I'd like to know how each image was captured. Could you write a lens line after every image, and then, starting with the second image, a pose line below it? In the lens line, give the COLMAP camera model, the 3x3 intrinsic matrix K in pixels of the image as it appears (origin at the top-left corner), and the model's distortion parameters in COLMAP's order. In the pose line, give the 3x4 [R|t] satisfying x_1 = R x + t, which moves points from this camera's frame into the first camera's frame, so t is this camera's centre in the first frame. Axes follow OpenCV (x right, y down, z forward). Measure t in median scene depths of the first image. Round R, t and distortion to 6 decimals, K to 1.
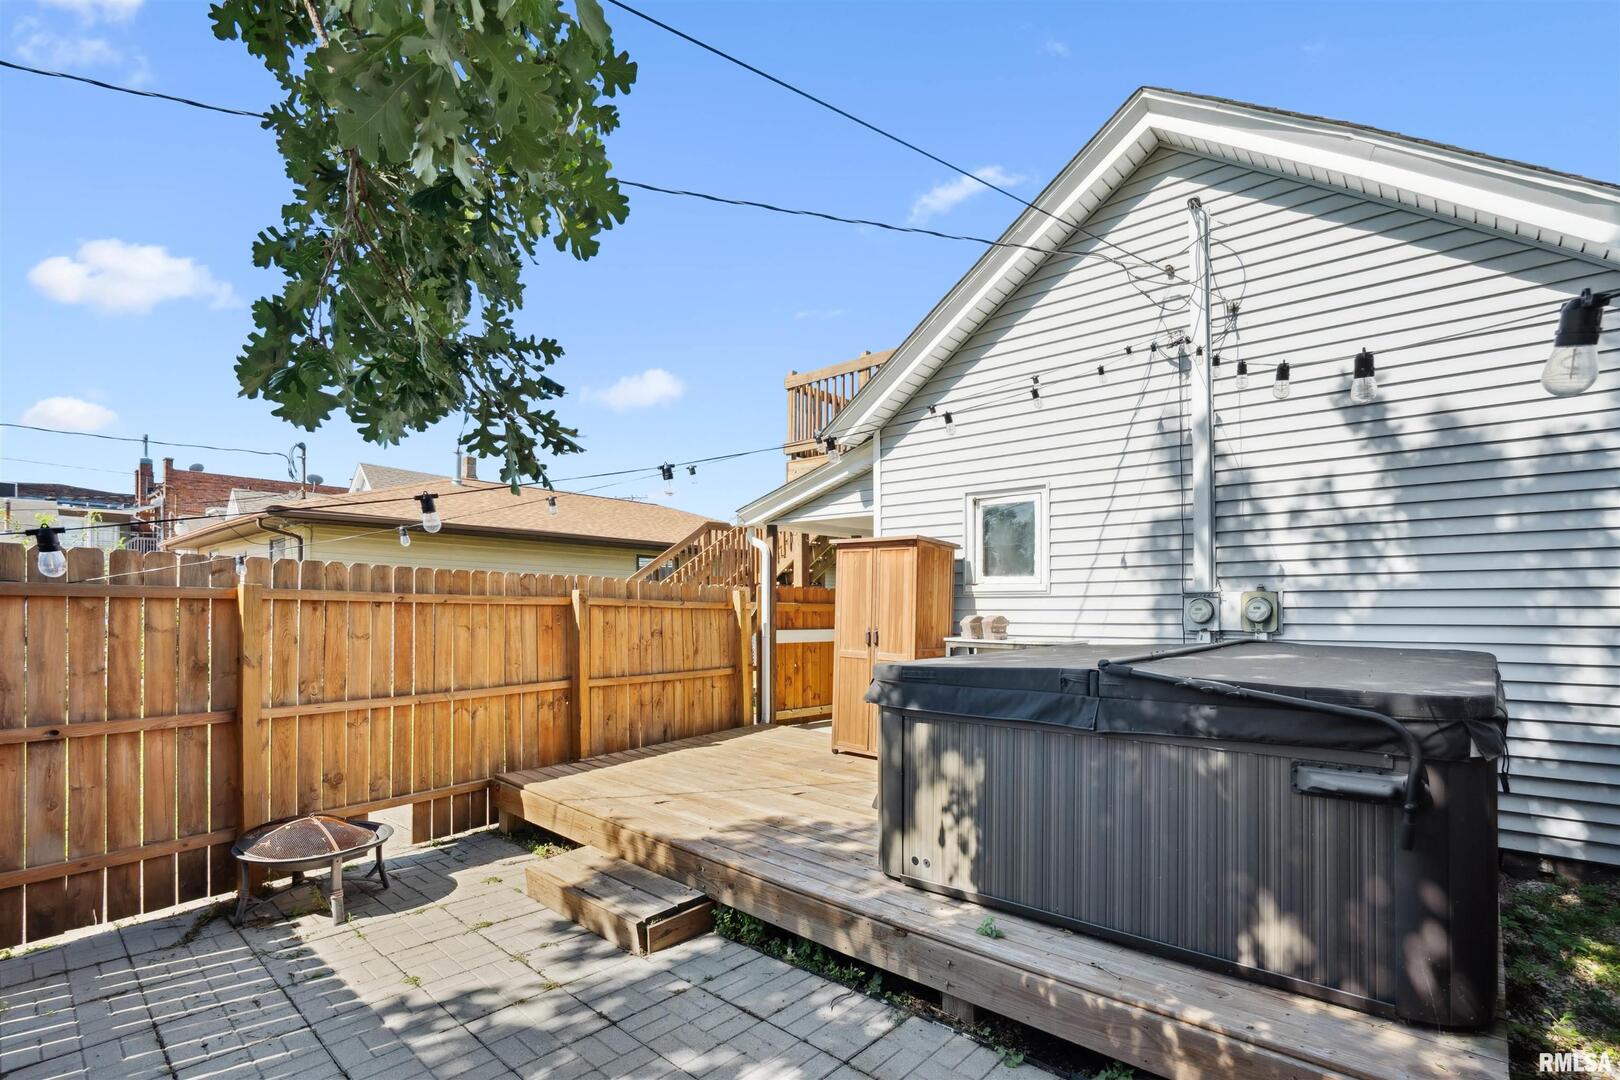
lens RADIAL K [[768.3, 0, 805.1], [0, 768.3, 511.7], [0, 0, 1]] dist [-0.038977, 0.022493]
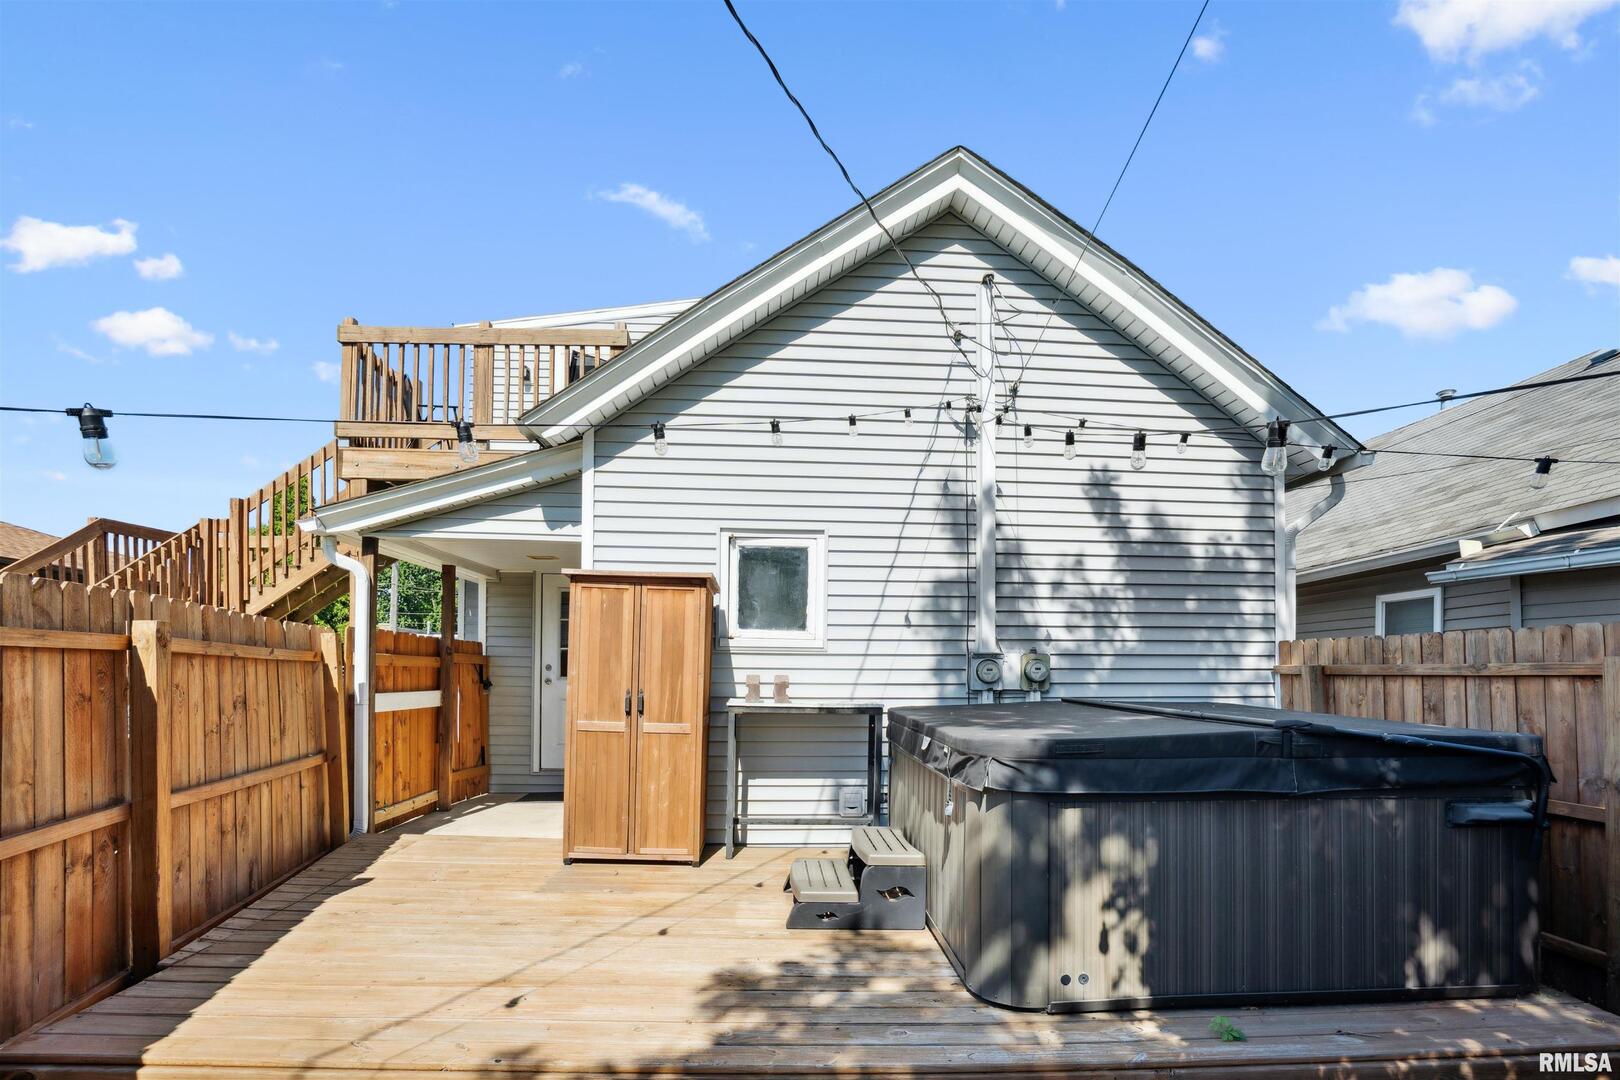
lens RADIAL K [[801.2, 0, 811.7], [0, 801.2, 595.2], [0, 0, 1]] dist [-0.053044, 0.026794]
pose [[0.701117, 0.071744, 0.709428, -0.431717], [-0.096410, 0.995327, -0.005376, 0.056804], [-0.706498, -0.064627, 0.704758, 0.412530]]
